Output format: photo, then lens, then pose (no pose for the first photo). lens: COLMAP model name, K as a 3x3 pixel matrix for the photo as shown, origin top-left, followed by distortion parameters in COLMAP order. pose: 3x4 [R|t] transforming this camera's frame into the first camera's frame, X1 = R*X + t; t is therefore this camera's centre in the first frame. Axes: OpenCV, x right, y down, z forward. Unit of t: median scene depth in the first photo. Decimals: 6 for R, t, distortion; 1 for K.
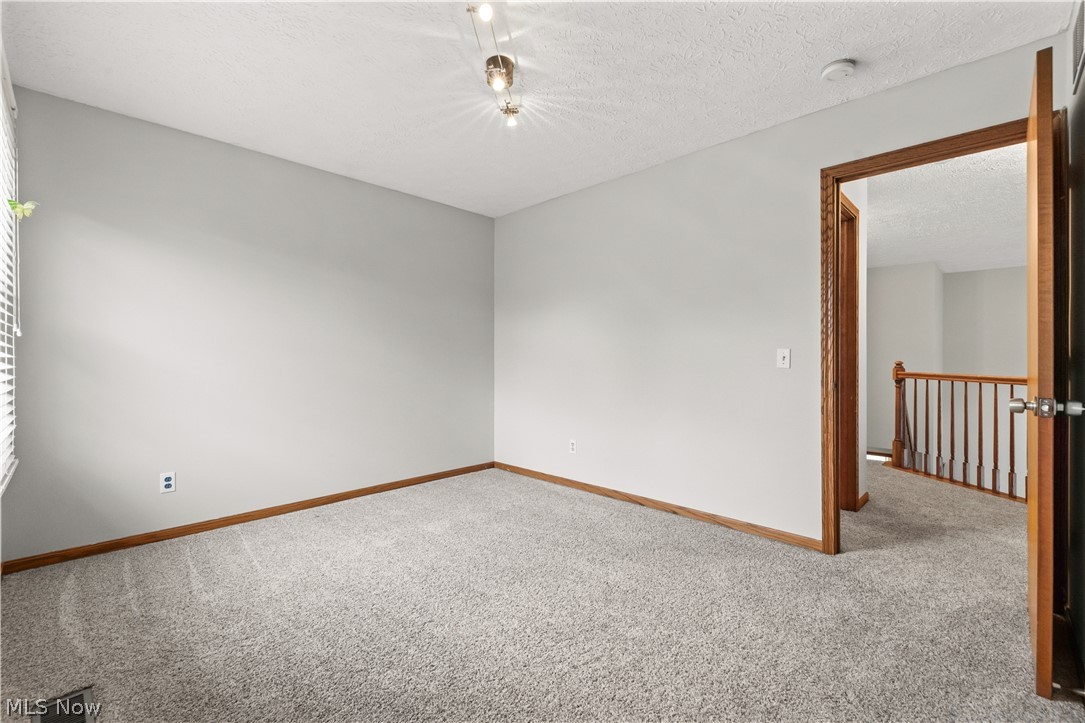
lens RADIAL K [[462.1, 0, 535.0], [0, 462.1, 361.3], [0, 0, 1]] dist [0.002834, -0.000277]
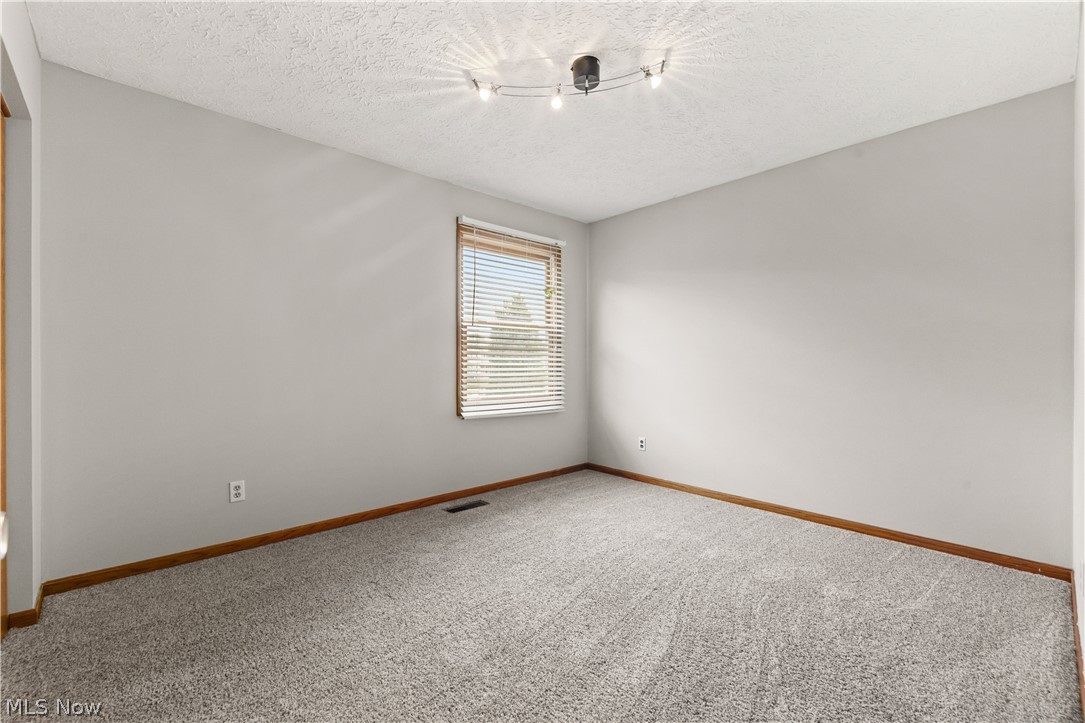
lens RADIAL K [[462.1, 0, 536.4], [0, 462.1, 360.2], [0, 0, 1]] dist [0.002834, -0.000277]
pose [[-0.061083, -0.003107, -0.998128, 0.718019], [-0.007281, 0.999970, -0.002667, -0.002455], [0.998106, 0.007104, -0.061104, 0.746218]]
